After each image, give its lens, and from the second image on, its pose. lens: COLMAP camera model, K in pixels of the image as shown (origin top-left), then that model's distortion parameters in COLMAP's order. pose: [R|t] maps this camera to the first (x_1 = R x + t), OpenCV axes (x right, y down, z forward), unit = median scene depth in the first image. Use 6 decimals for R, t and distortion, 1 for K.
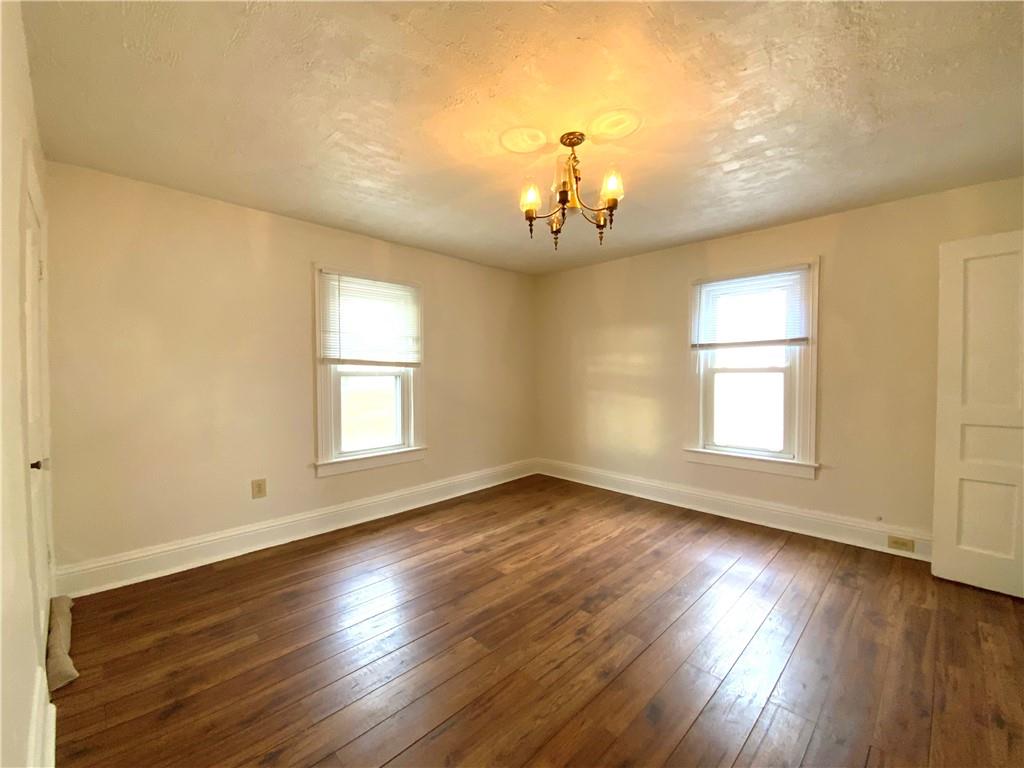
lens RADIAL K [[418.5, 0, 509.7], [0, 418.5, 382.1], [0, 0, 1]] dist [-0.003244, -0.004486]
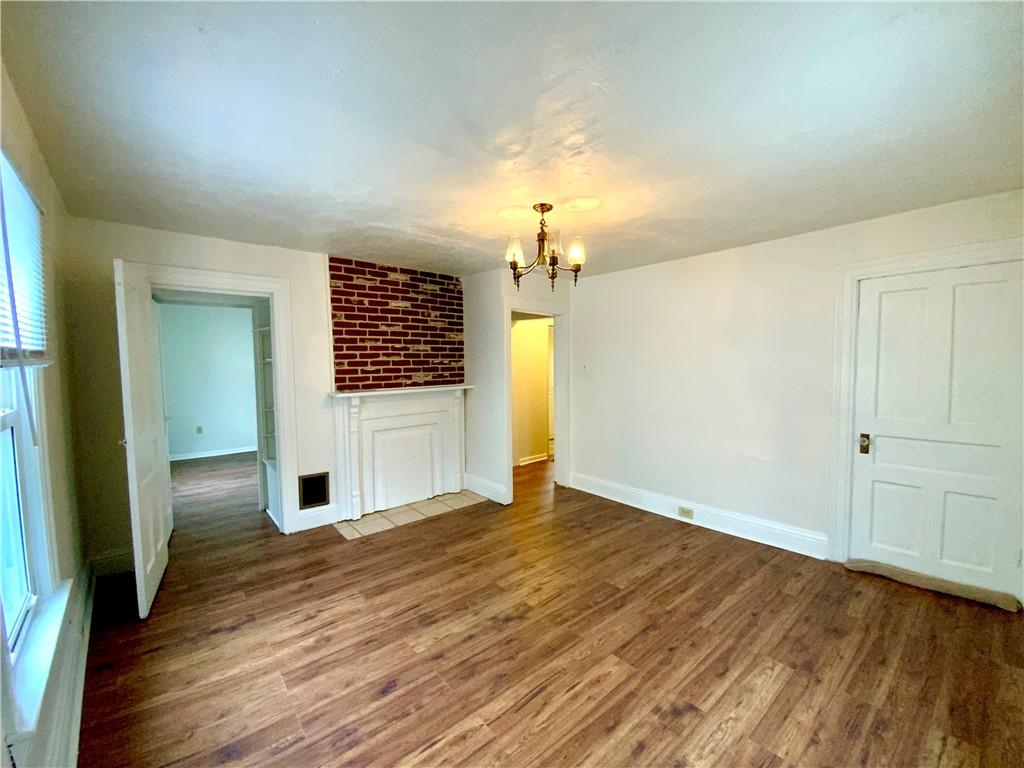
lens RADIAL K [[418.5, 0, 510.0], [0, 418.5, 389.6], [0, 0, 1]] dist [-0.003244, -0.004486]
pose [[-0.997478, 0.006643, 0.070658, 0.131584], [0.013057, 0.995792, 0.090709, -0.122036], [-0.069758, 0.091402, -0.993368, 1.835753]]
